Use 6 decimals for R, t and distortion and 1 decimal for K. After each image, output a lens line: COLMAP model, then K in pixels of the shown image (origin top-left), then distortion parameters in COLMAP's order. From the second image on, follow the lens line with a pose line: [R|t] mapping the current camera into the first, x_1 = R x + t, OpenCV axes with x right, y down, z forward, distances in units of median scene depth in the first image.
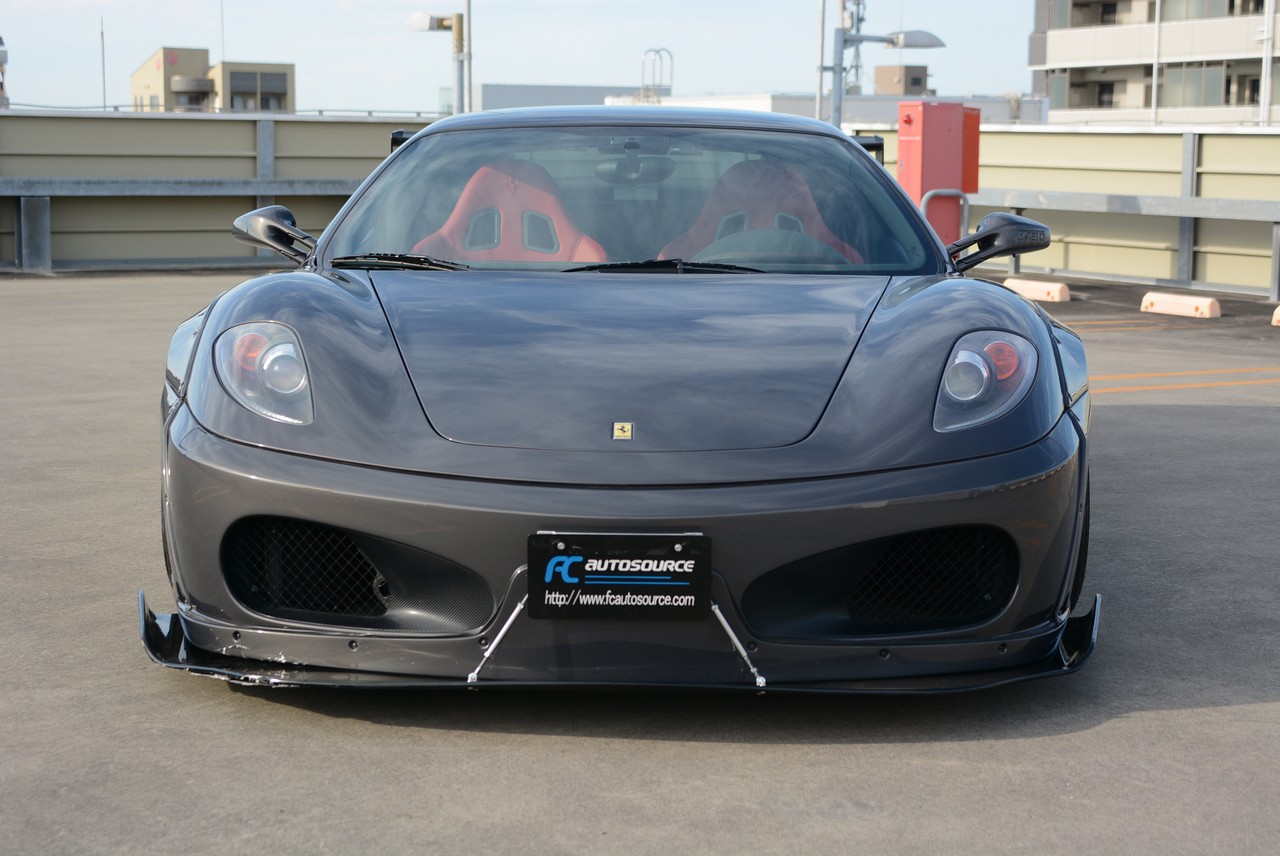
lens RADIAL K [[2271.3, 0, 634.4], [0, 2271.3, 421.3], [0, 0, 1]] dist [0.110728, 0.000000]
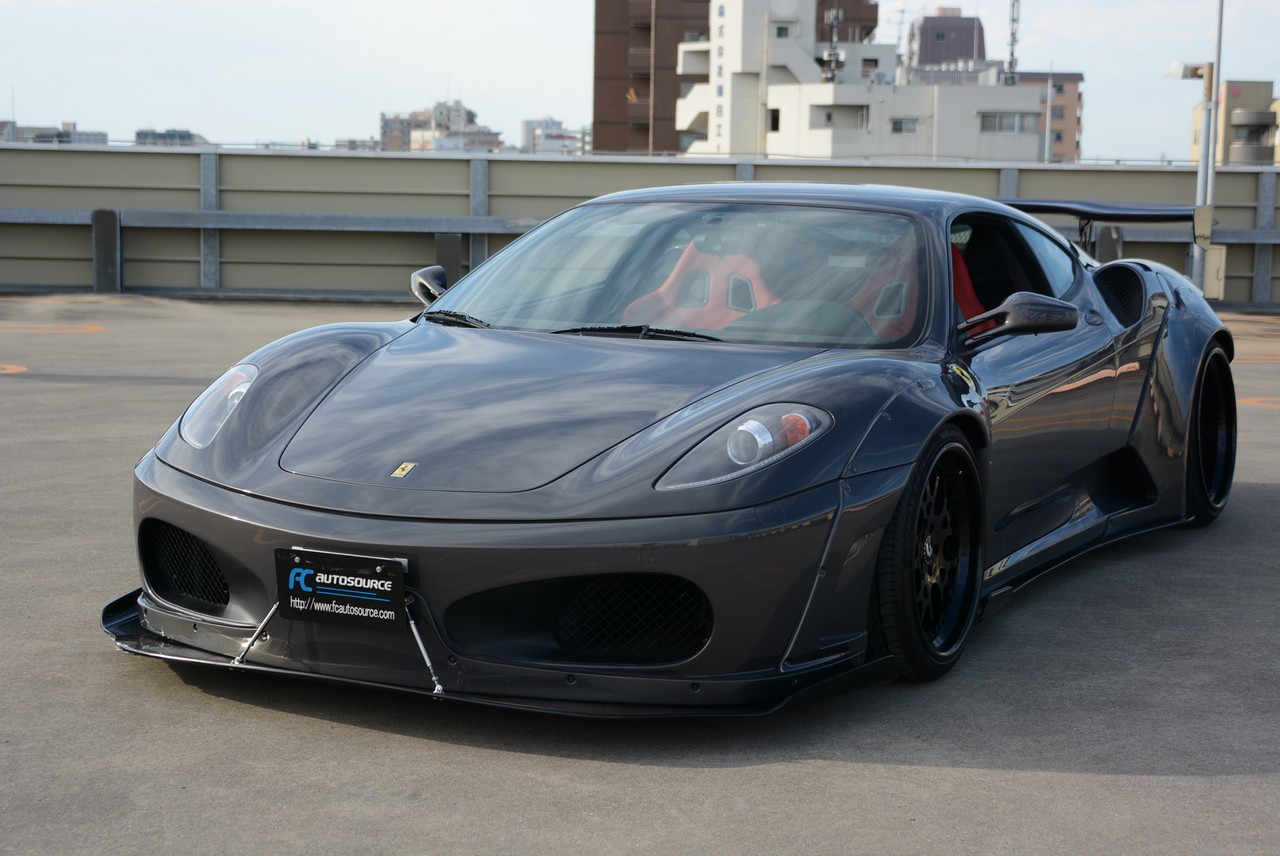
lens RADIAL K [[2271.3, 0, 650.1], [0, 2271.3, 426.9], [0, 0, 1]] dist [0.110728, 0.000000]
pose [[0.898993, 0.060763, -0.433727, 0.656482], [-0.065765, 0.997829, 0.003479, -0.032496], [0.432997, 0.025397, 0.901038, -0.017475]]
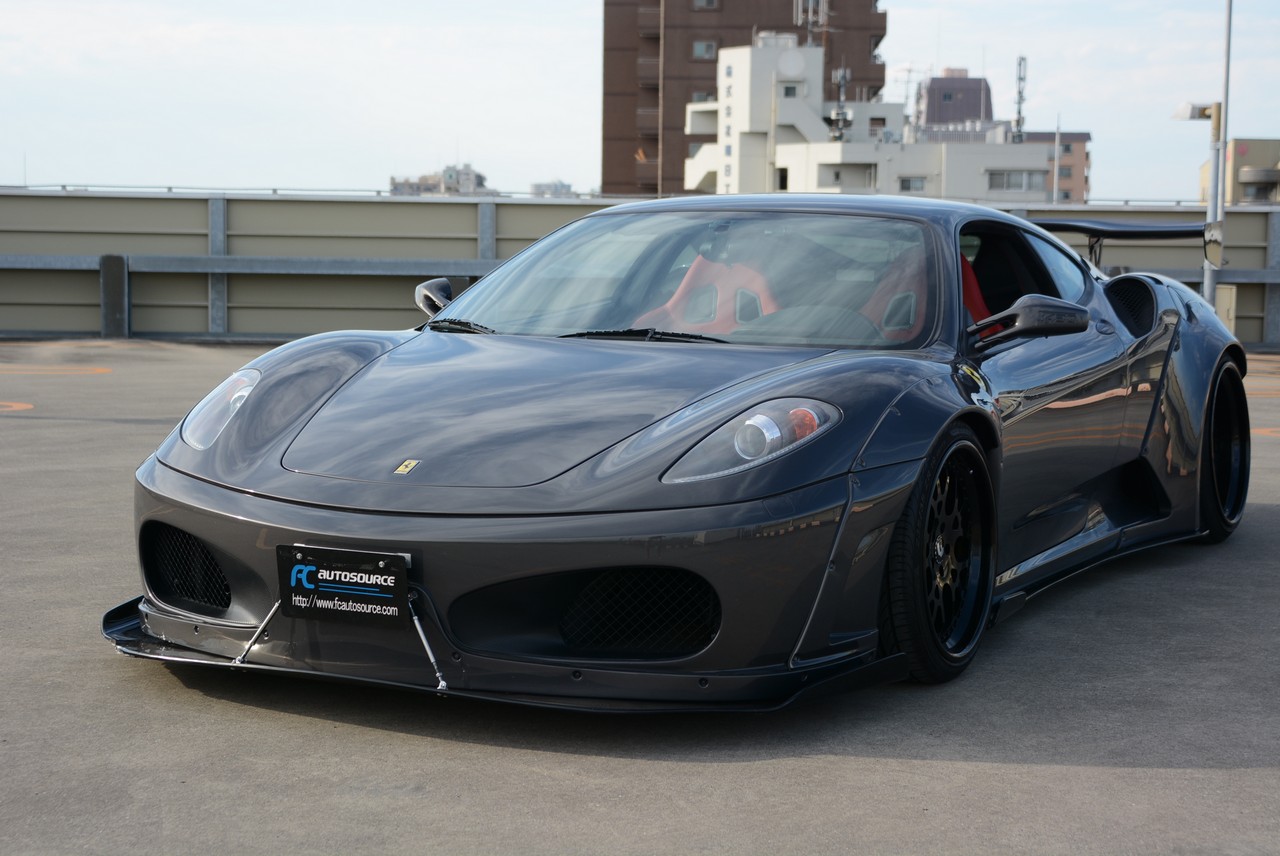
lens RADIAL K [[2271.3, 0, 651.6], [0, 2271.3, 434.9], [0, 0, 1]] dist [0.110728, 0.000000]
pose [[0.897589, 0.046020, -0.438424, 0.653248], [-0.060730, 0.997962, -0.019580, 0.003173], [0.436630, 0.044201, 0.898555, -0.000795]]
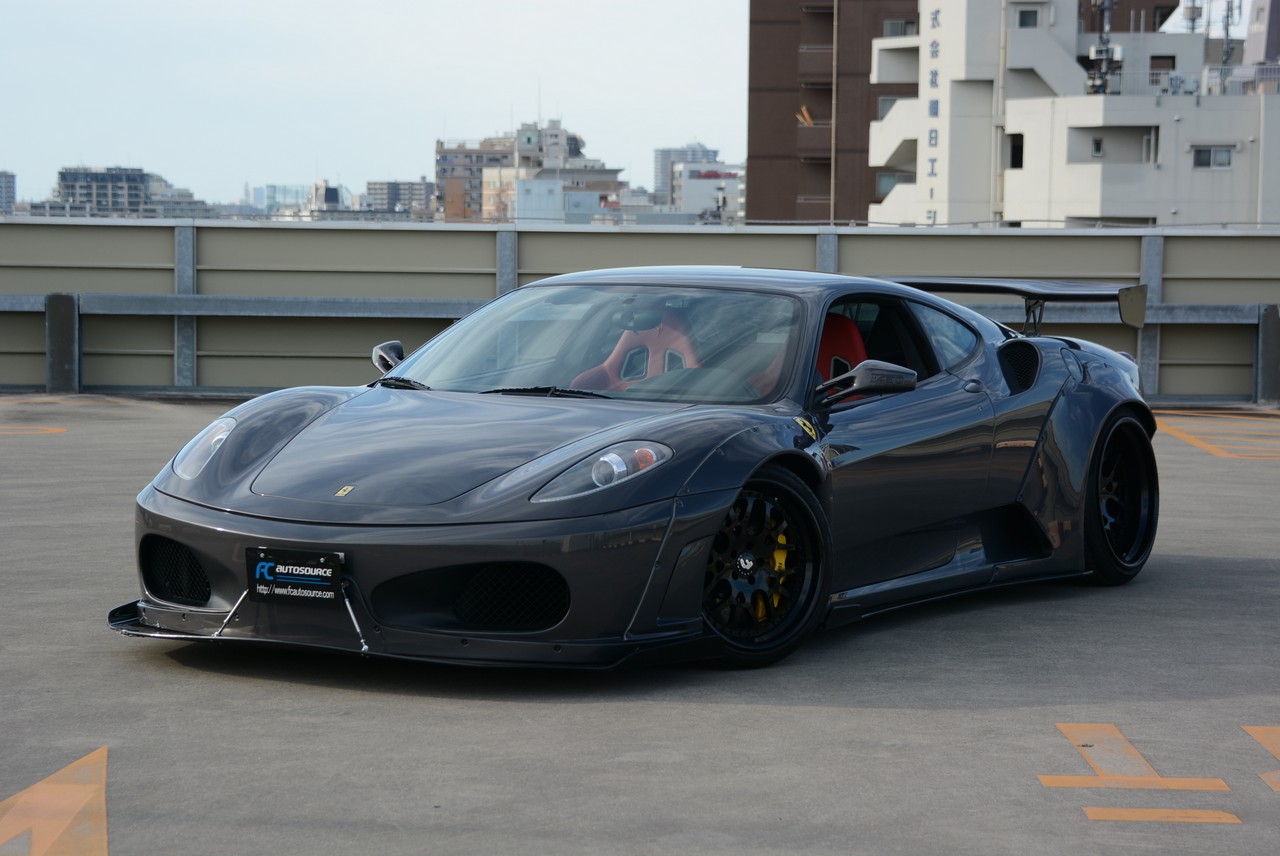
lens RADIAL K [[3525.1, 0, 616.6], [0, 3525.1, 434.5], [0, 0, 1]] dist [0.381416, 0.000000]
pose [[0.868286, 0.033317, -0.494943, 1.423365], [-0.064277, 0.996887, -0.045657, 0.067046], [0.491881, 0.071457, 0.867725, -1.064911]]
